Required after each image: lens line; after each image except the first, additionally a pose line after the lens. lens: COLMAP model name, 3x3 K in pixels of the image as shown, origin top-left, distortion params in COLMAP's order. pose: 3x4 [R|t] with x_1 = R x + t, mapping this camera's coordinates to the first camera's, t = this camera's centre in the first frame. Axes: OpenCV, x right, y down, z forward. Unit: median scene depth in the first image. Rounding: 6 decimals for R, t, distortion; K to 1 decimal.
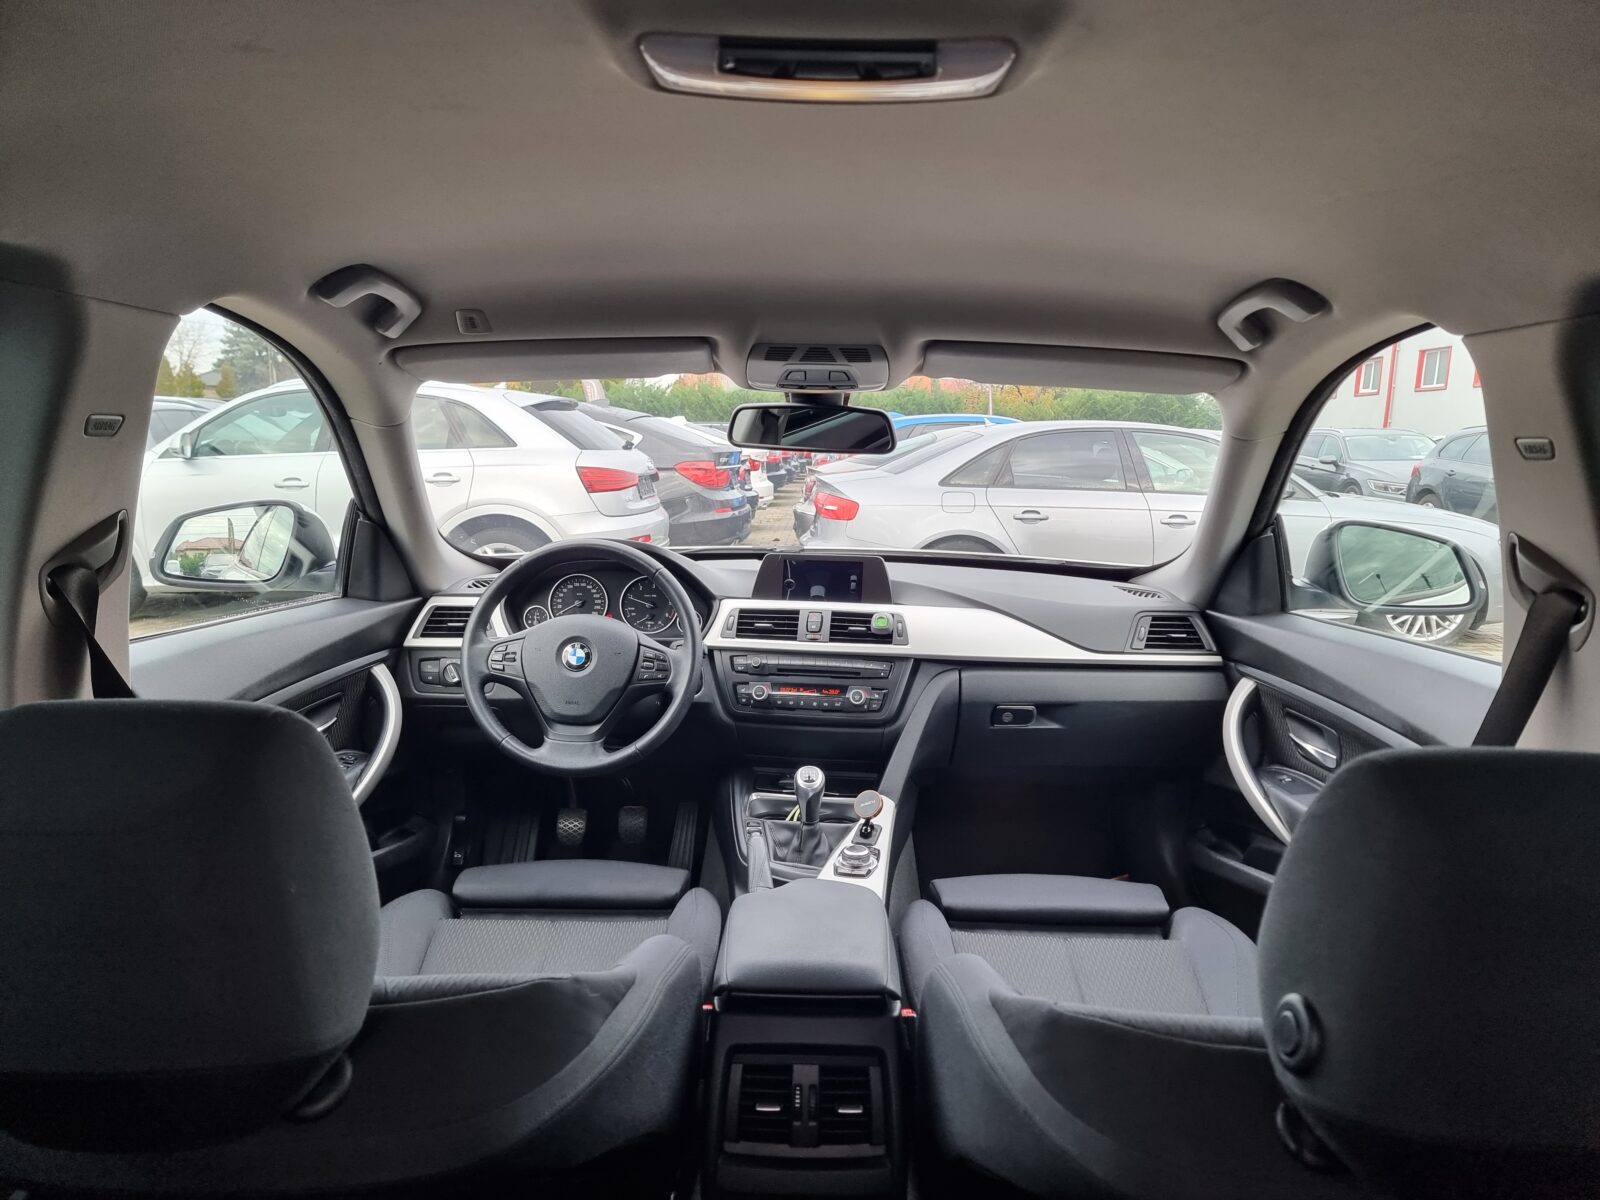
lens RADIAL K [[1108.4, 0, 812.9], [0, 1108.4, 613.3], [0, 0, 1]] dist [0.083148, -0.072701]
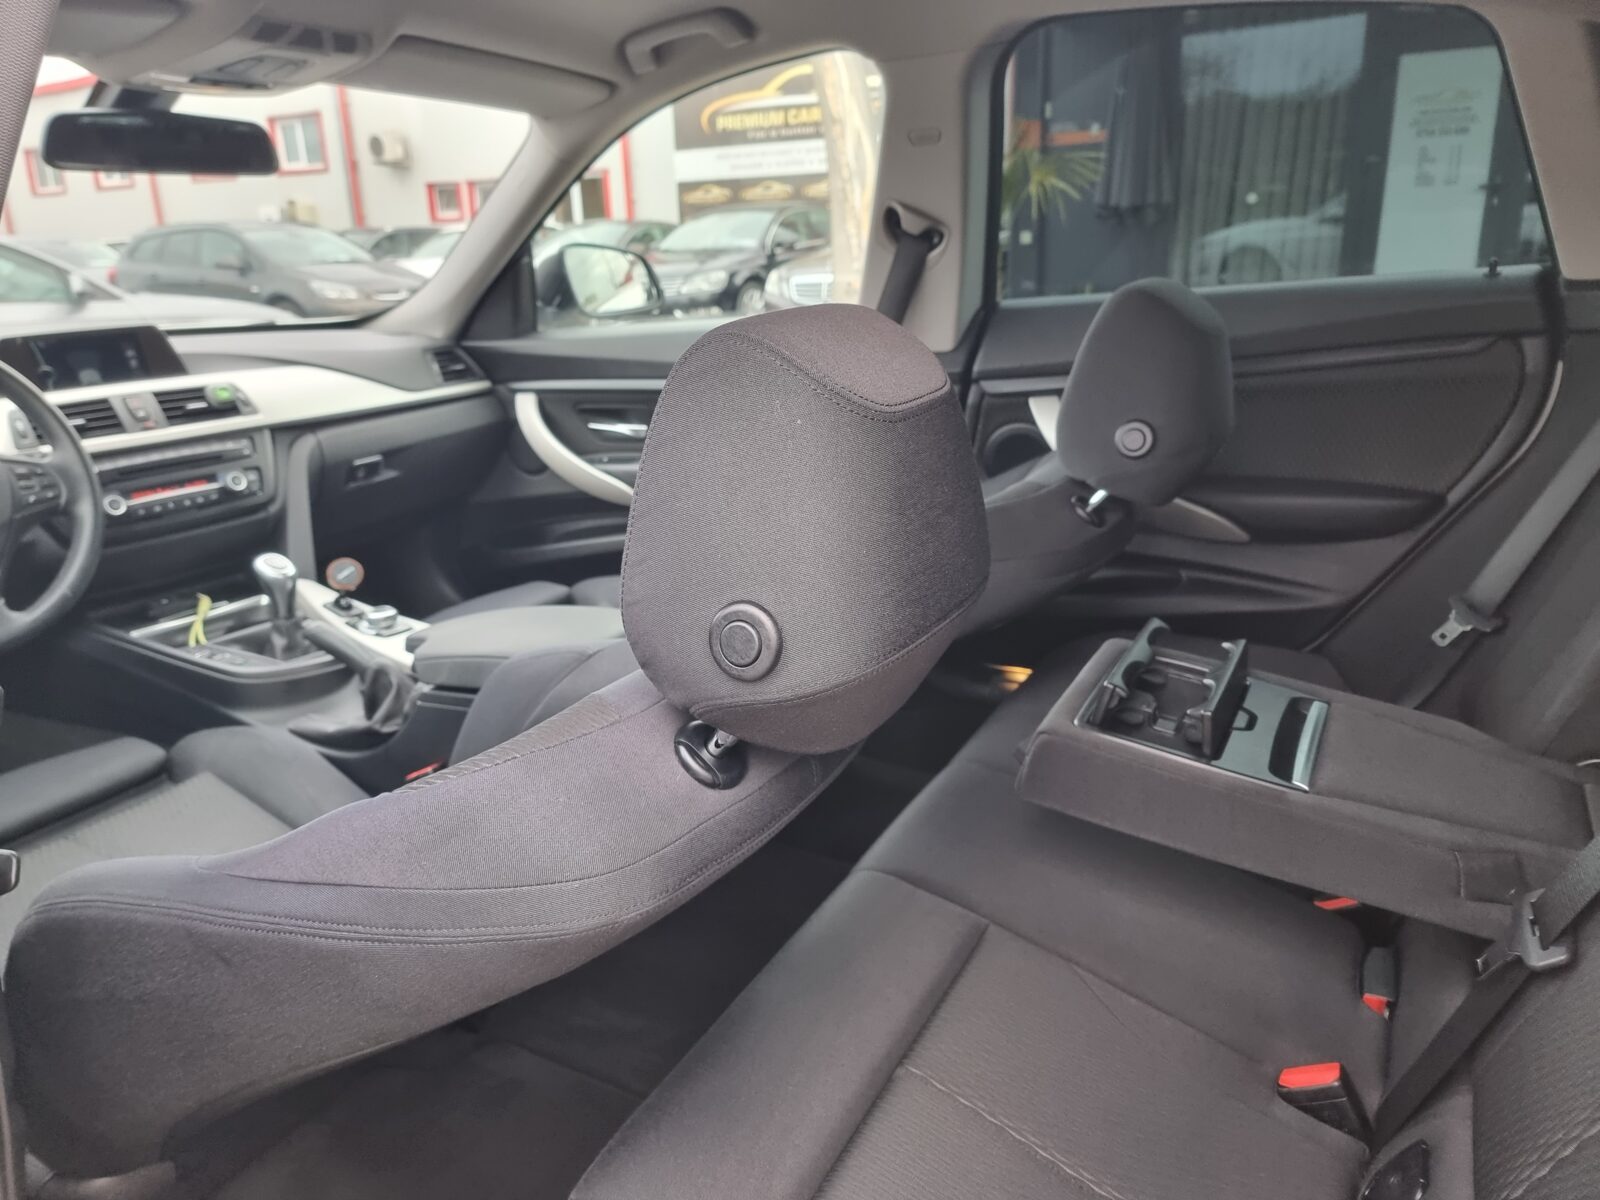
lens RADIAL K [[1124.4, 0, 794.8], [0, 1124.4, 617.4], [0, 0, 1]] dist [0.051806, -0.059350]
pose [[0.476417, -0.315923, 0.820499, -0.491217], [0.180903, 0.948469, 0.260156, 0.023754], [-0.860407, 0.024488, 0.509018, 0.175591]]
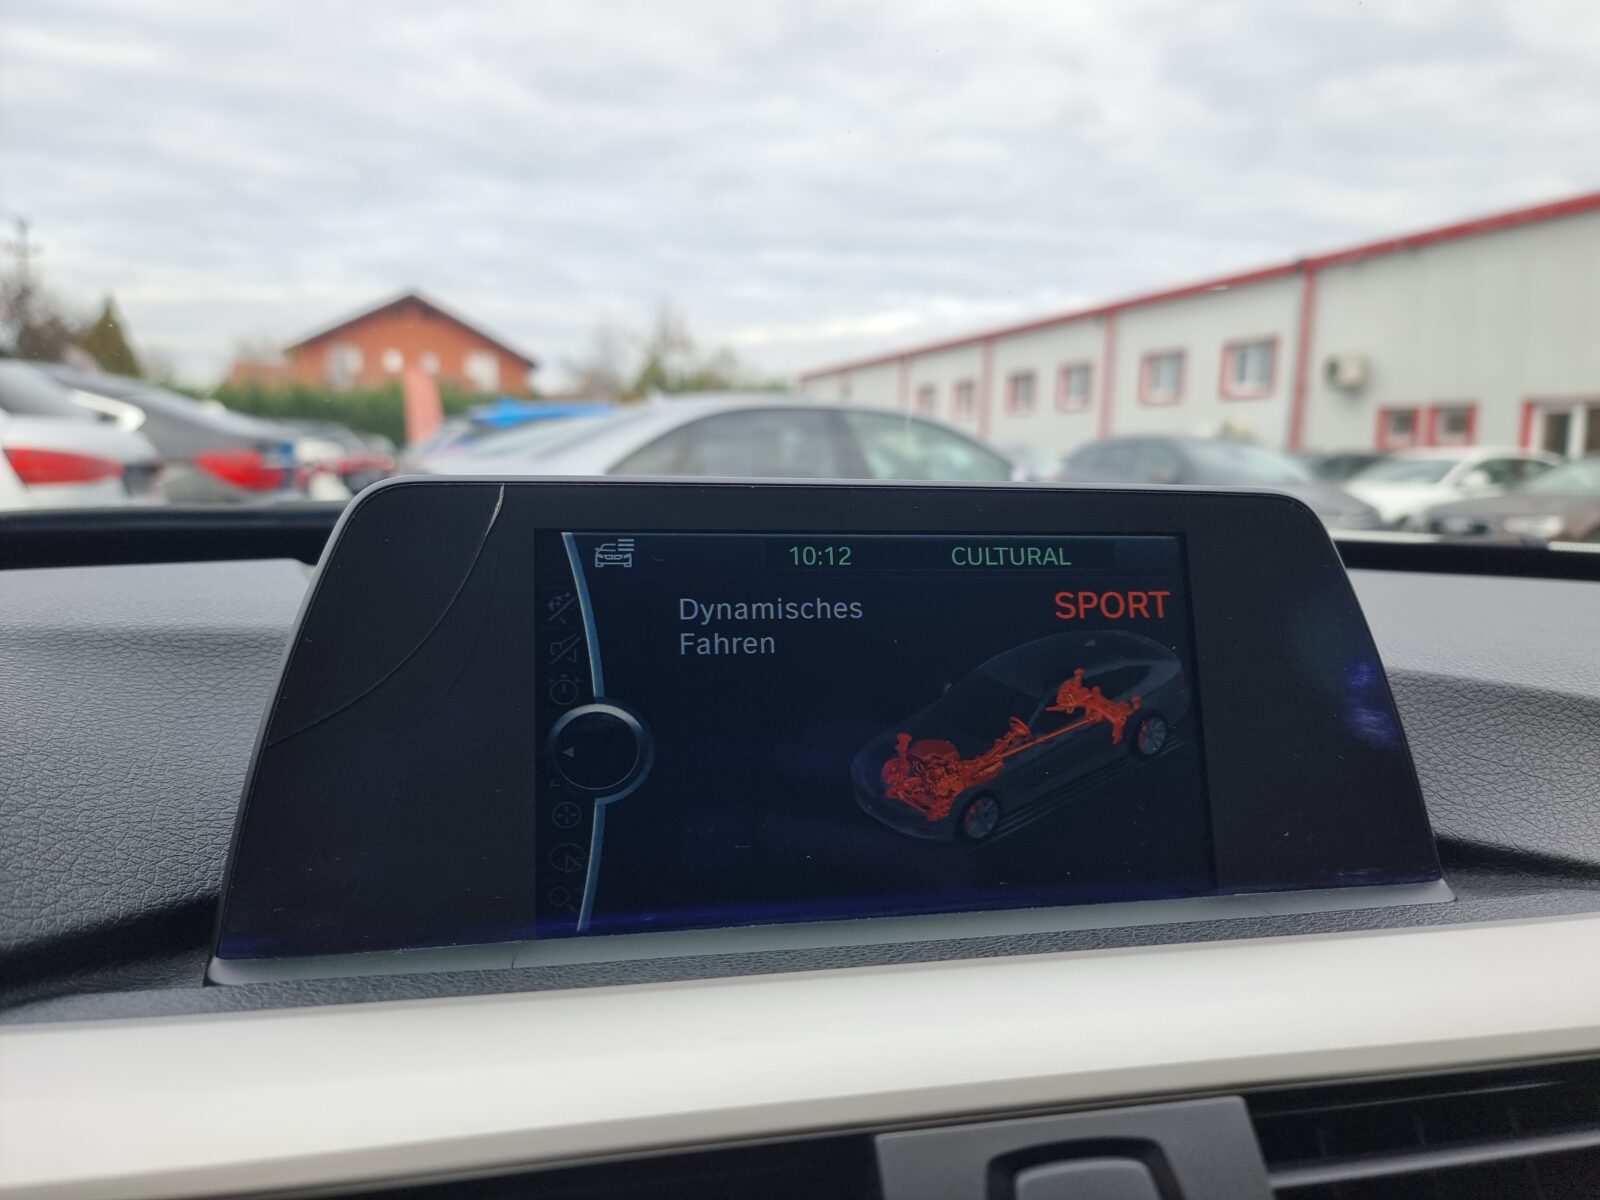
lens RADIAL K [[1153.9, 0, 808.0], [0, 1153.9, 603.5], [0, 0, 1]] dist [0.000098, -0.005557]
pose [[0.941379, -0.036976, 0.335318, -0.041465], [0.047461, 0.998605, -0.023124, -0.039054], [-0.333995, 0.037683, 0.941821, 0.926282]]
